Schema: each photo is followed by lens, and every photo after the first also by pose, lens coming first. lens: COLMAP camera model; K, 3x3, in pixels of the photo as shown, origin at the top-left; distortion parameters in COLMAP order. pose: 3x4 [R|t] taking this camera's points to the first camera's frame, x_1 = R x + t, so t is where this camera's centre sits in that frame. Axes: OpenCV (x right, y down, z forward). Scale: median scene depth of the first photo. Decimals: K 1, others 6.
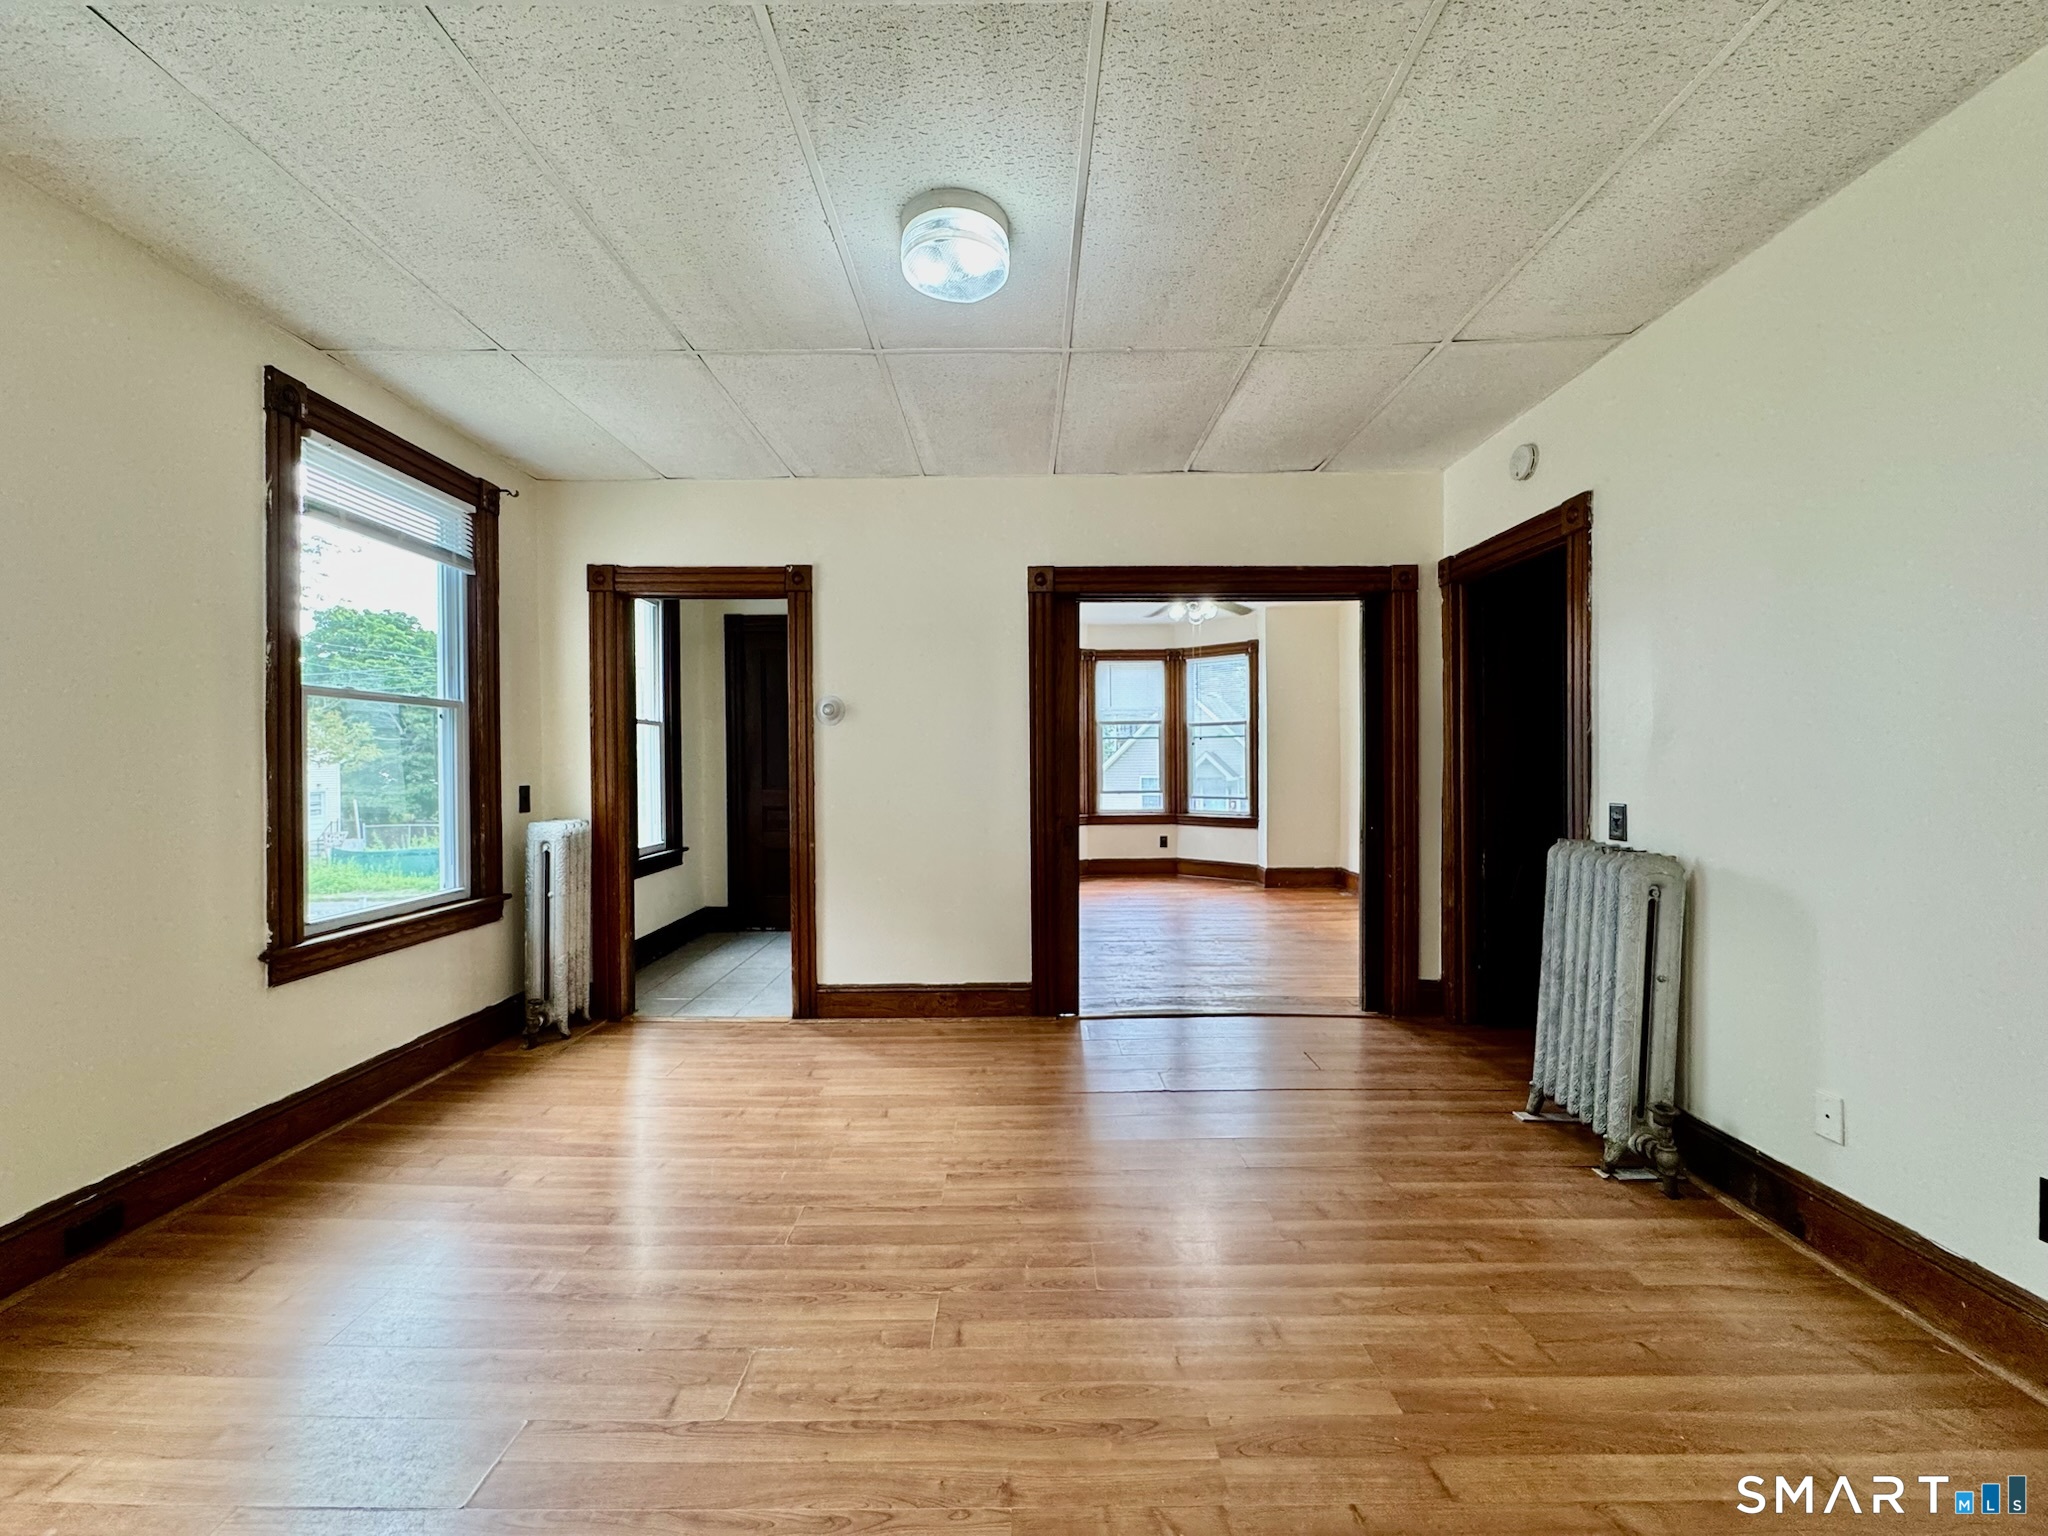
lens RADIAL K [[820.4, 0, 1024.0], [0, 820.4, 768.0], [0, 0, 1]] dist [-0.003310, 0.000141]
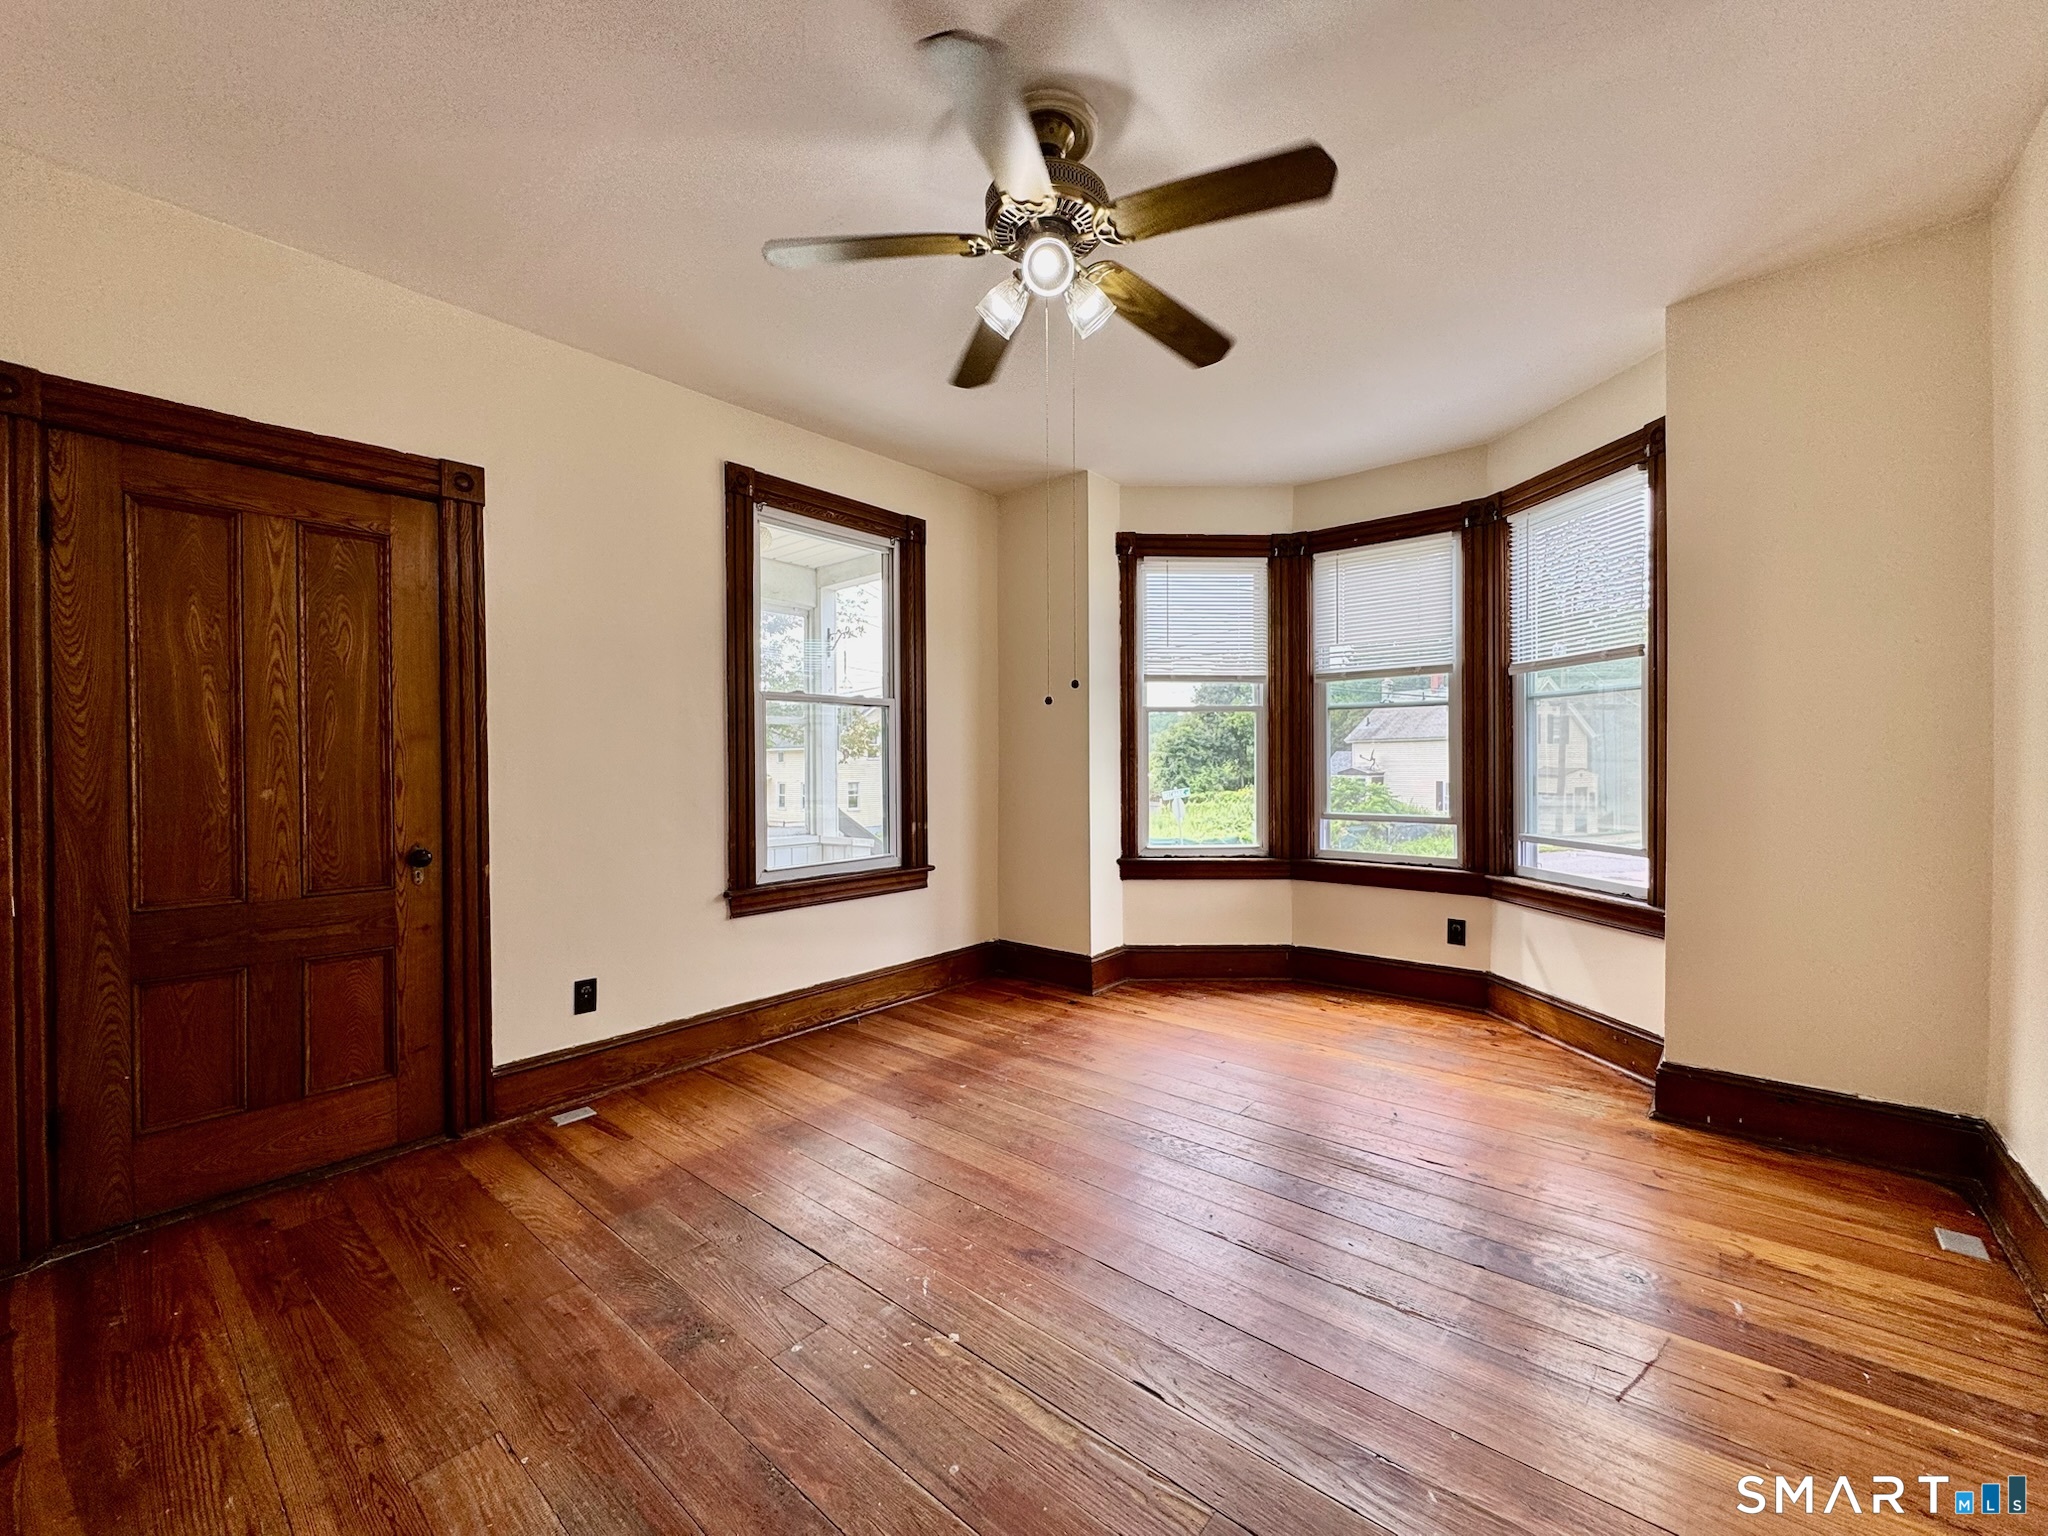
lens RADIAL K [[793.6, 0, 1069.8], [0, 793.6, 767.2], [0, 0, 1]] dist [-0.001923, -0.000019]
pose [[0.765540, 0.010359, -0.643305, 0.680723], [-0.005191, 0.999937, 0.009925, -0.010283], [0.643367, -0.004258, 0.765546, 1.246314]]
